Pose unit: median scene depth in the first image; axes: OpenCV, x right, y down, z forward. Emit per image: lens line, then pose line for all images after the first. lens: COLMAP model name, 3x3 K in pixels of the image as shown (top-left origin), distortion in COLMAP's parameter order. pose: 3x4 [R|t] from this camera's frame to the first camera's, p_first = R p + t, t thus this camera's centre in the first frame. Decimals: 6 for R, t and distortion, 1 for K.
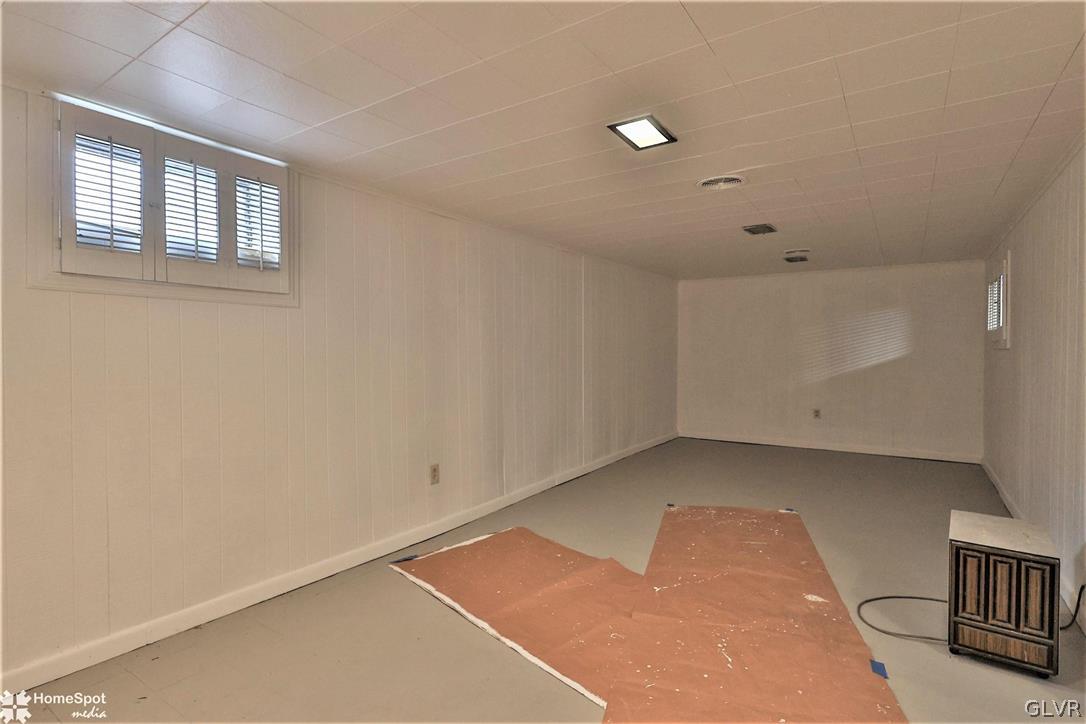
lens RADIAL K [[541.9, 0, 543.0], [0, 541.9, 362.0], [0, 0, 1]] dist [0.001714, 0.000596]
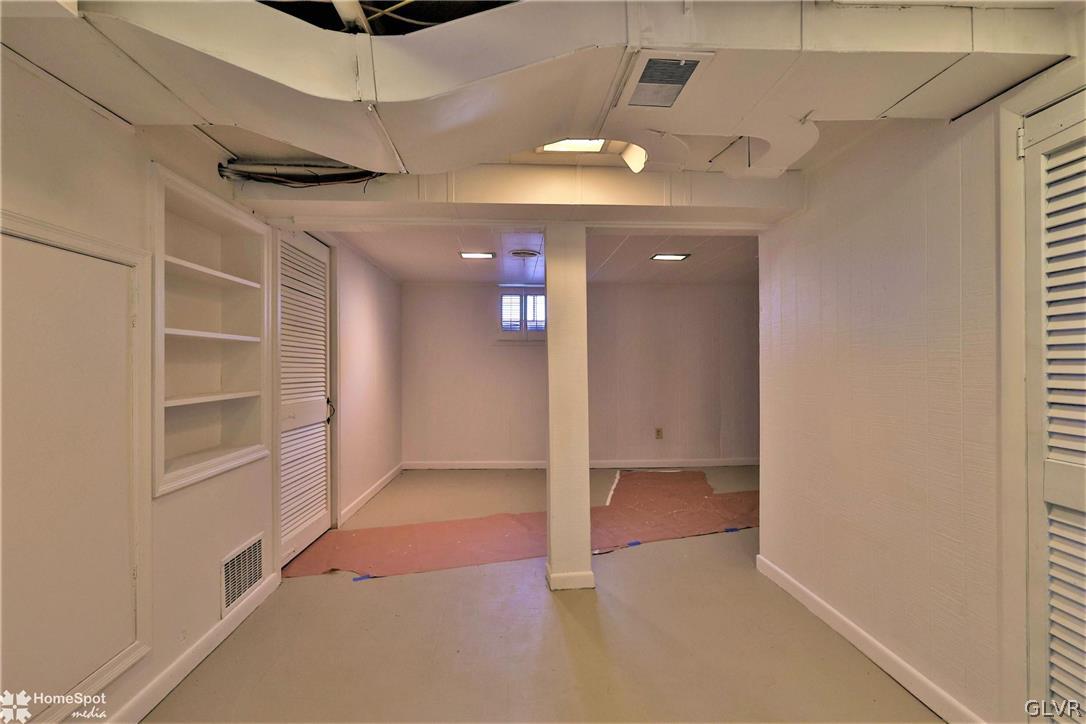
lens RADIAL K [[541.9, 0, 543.0], [0, 541.9, 362.0], [0, 0, 1]] dist [0.001714, 0.000596]
pose [[0.607034, -0.007811, -0.794638, 1.078765], [-0.014222, 0.999685, -0.020691, 0.016132], [0.794549, 0.023861, 0.606731, -0.426626]]
